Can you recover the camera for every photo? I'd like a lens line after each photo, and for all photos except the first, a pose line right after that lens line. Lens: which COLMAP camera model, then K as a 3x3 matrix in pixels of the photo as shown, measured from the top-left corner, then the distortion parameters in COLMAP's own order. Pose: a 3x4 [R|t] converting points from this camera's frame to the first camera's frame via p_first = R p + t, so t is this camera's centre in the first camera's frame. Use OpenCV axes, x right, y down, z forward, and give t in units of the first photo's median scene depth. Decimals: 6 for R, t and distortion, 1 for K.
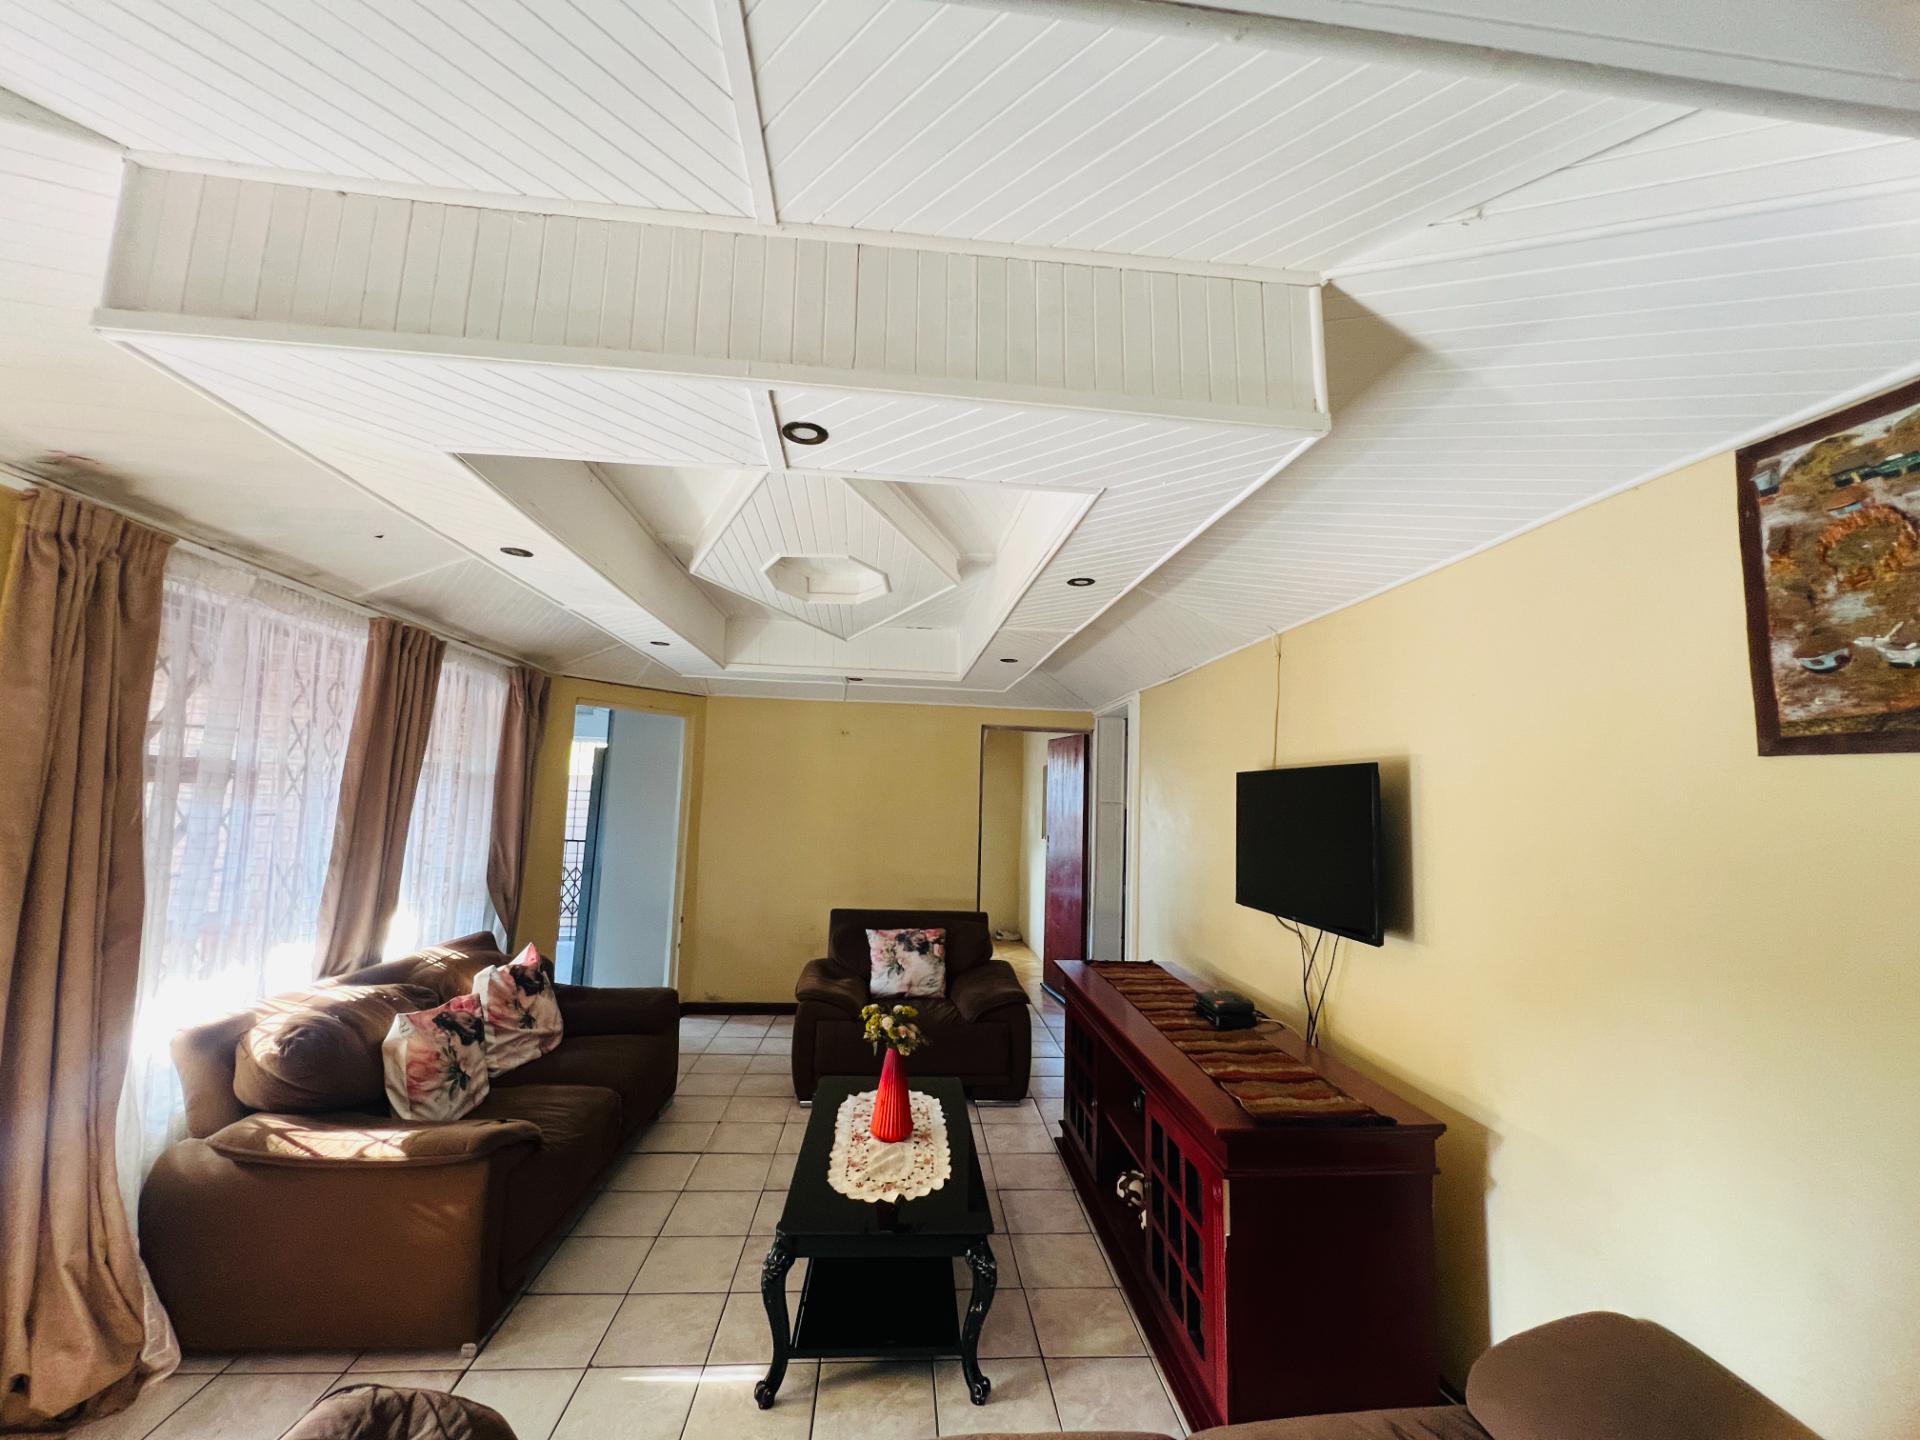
lens RADIAL K [[770.1, 0, 961.1], [0, 770.1, 717.5], [0, 0, 1]] dist [-0.003189, 0.000866]
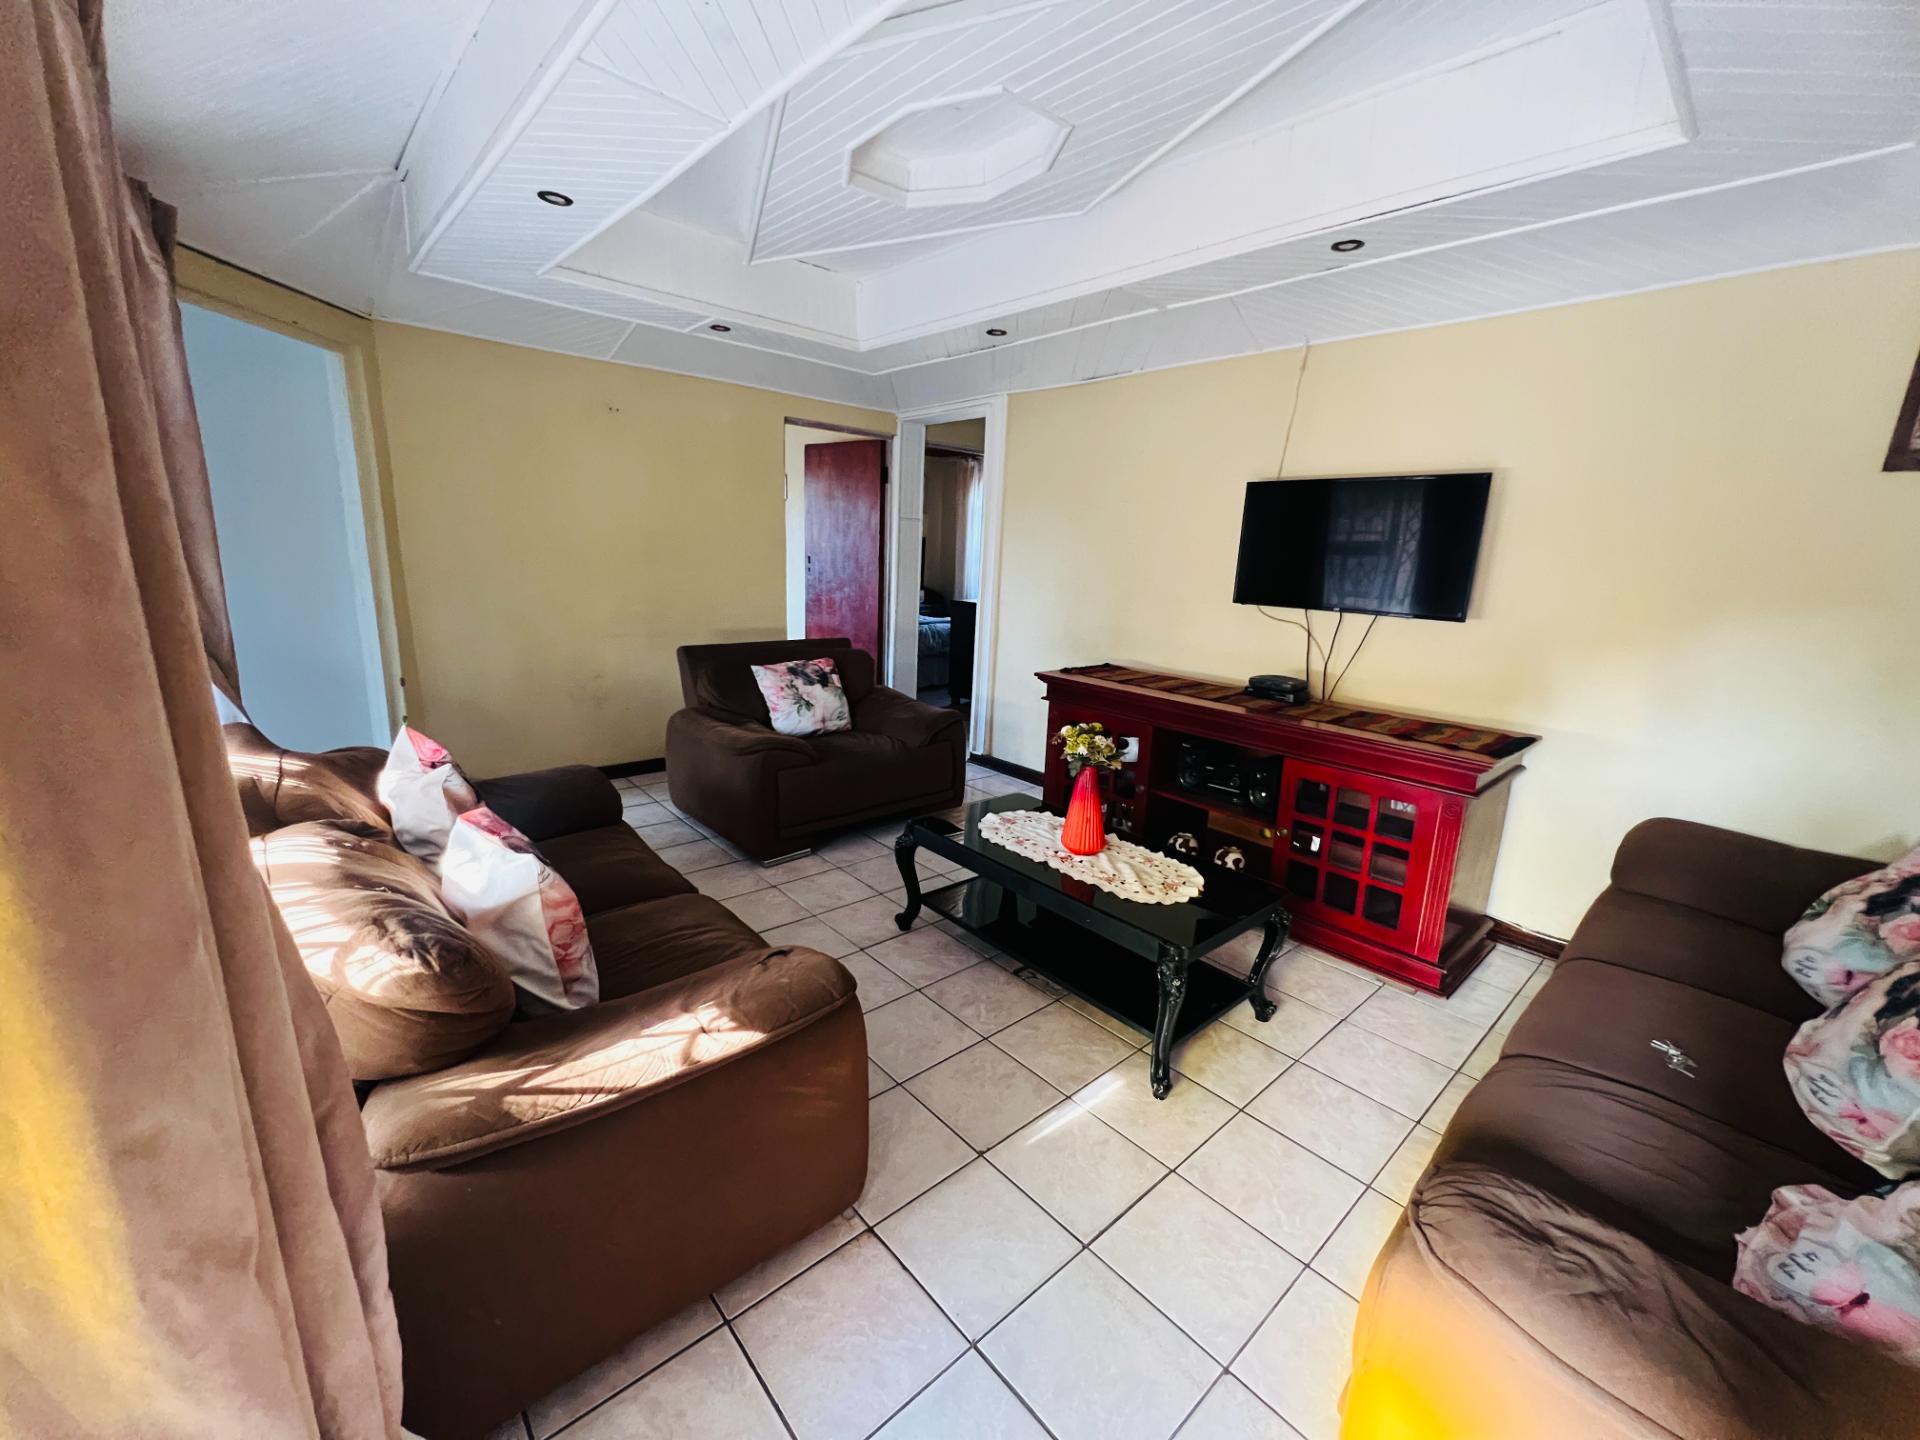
lens RADIAL K [[770.1, 0, 962.7], [0, 770.1, 718.2], [0, 0, 1]] dist [-0.003189, 0.000866]
pose [[0.797642, -0.130445, 0.588856, -0.789187], [-0.077174, 0.946232, 0.314149, 0.095792], [-0.598174, -0.296023, 0.744687, 0.430182]]
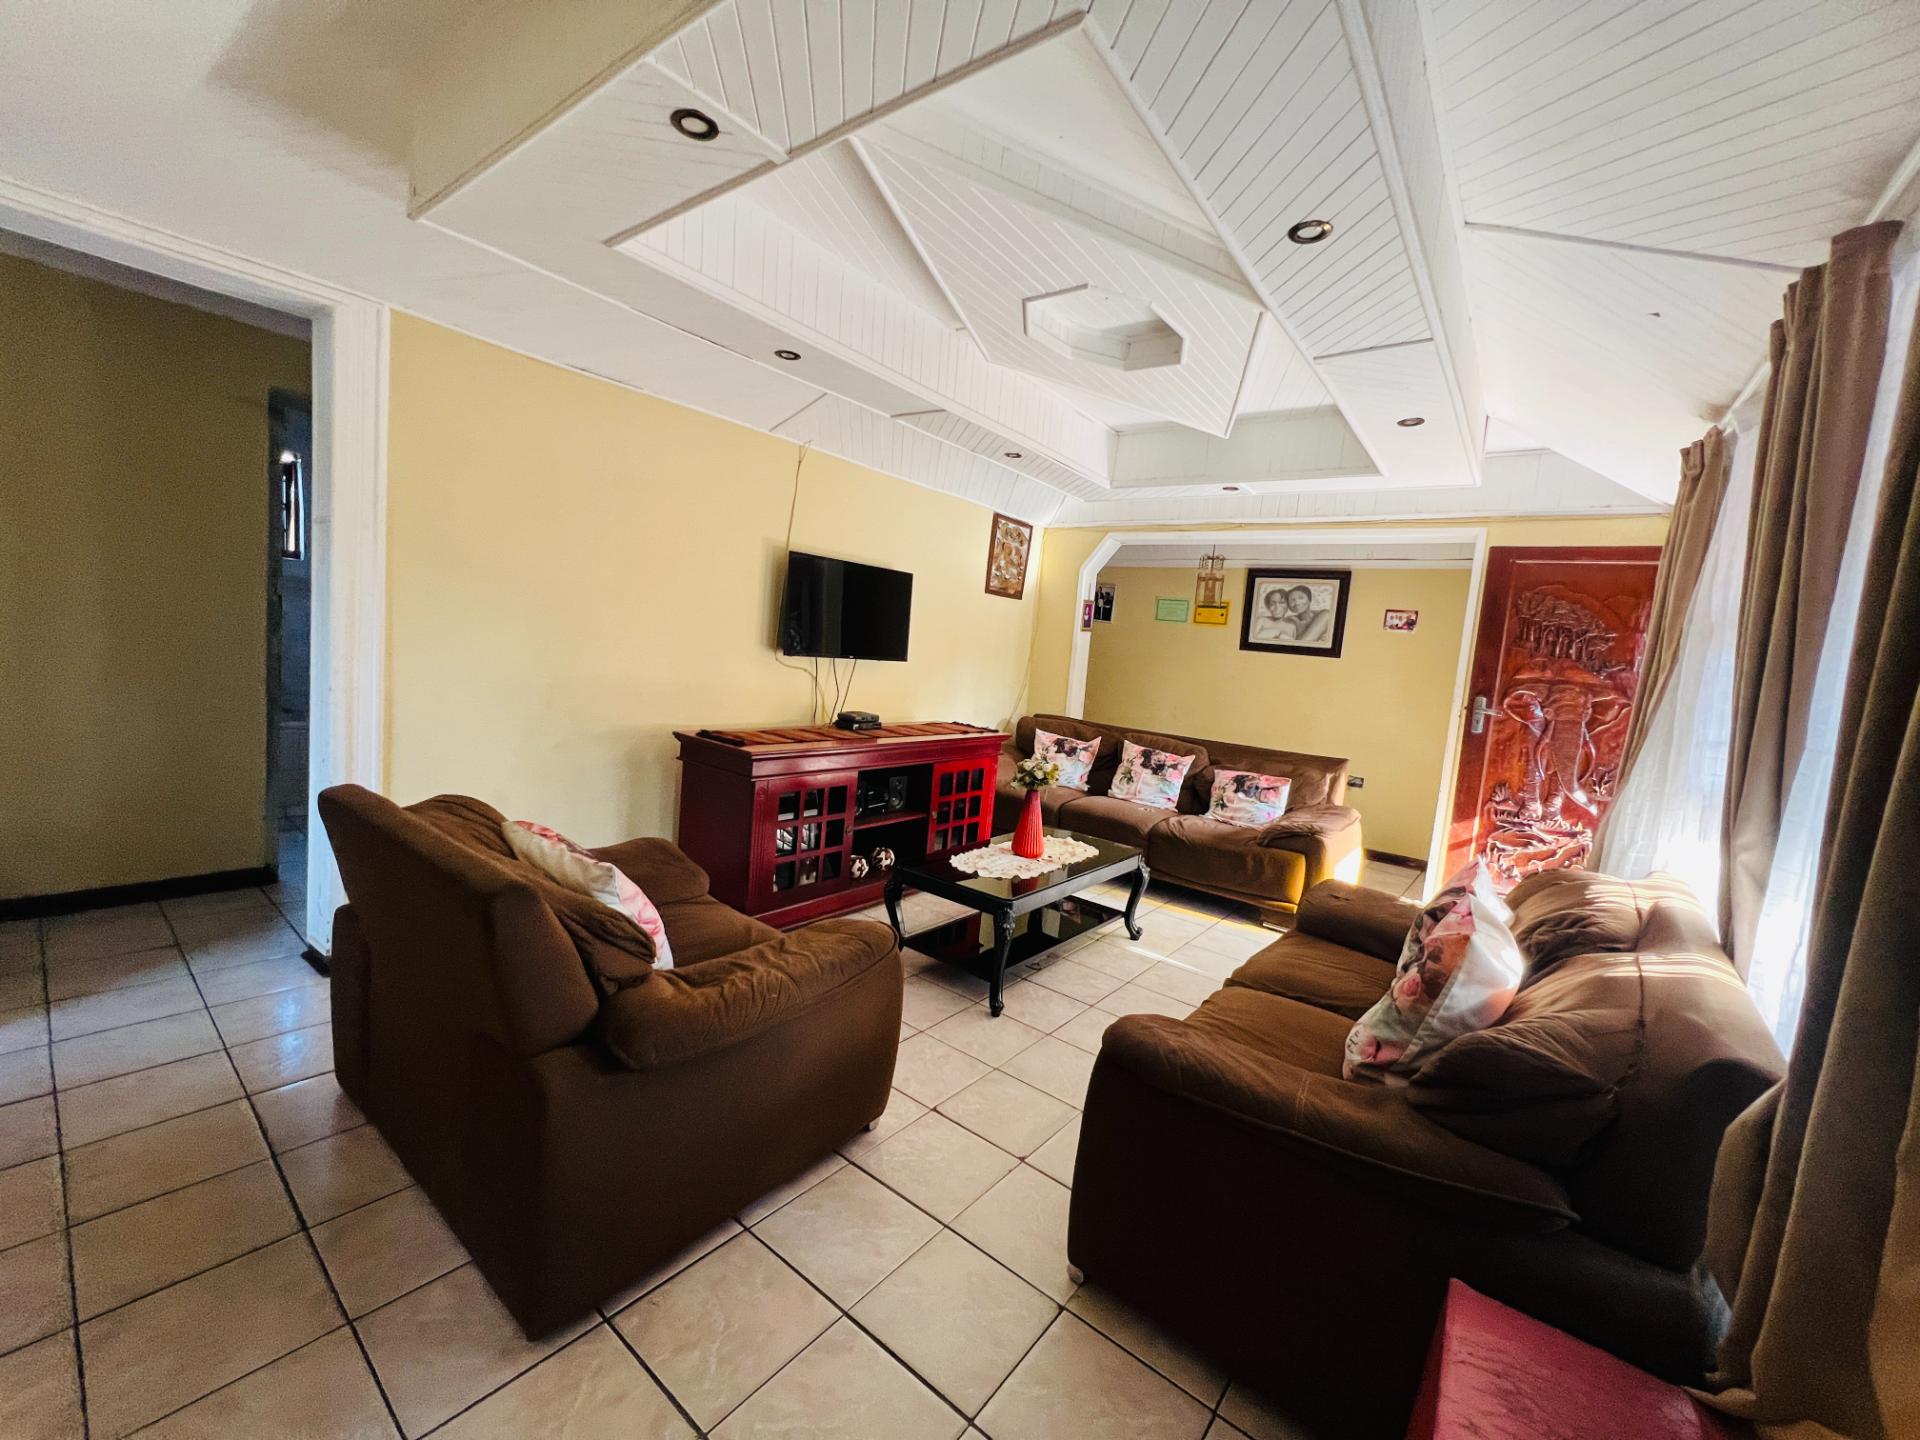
lens RADIAL K [[770.1, 0, 953.0], [0, 770.1, 718.7], [0, 0, 1]] dist [-0.003189, 0.000866]
pose [[-0.719321, -0.163641, 0.675129, -0.872620], [-0.183520, 0.982096, 0.042514, 0.295398], [-0.669999, -0.093318, -0.736473, 2.137547]]
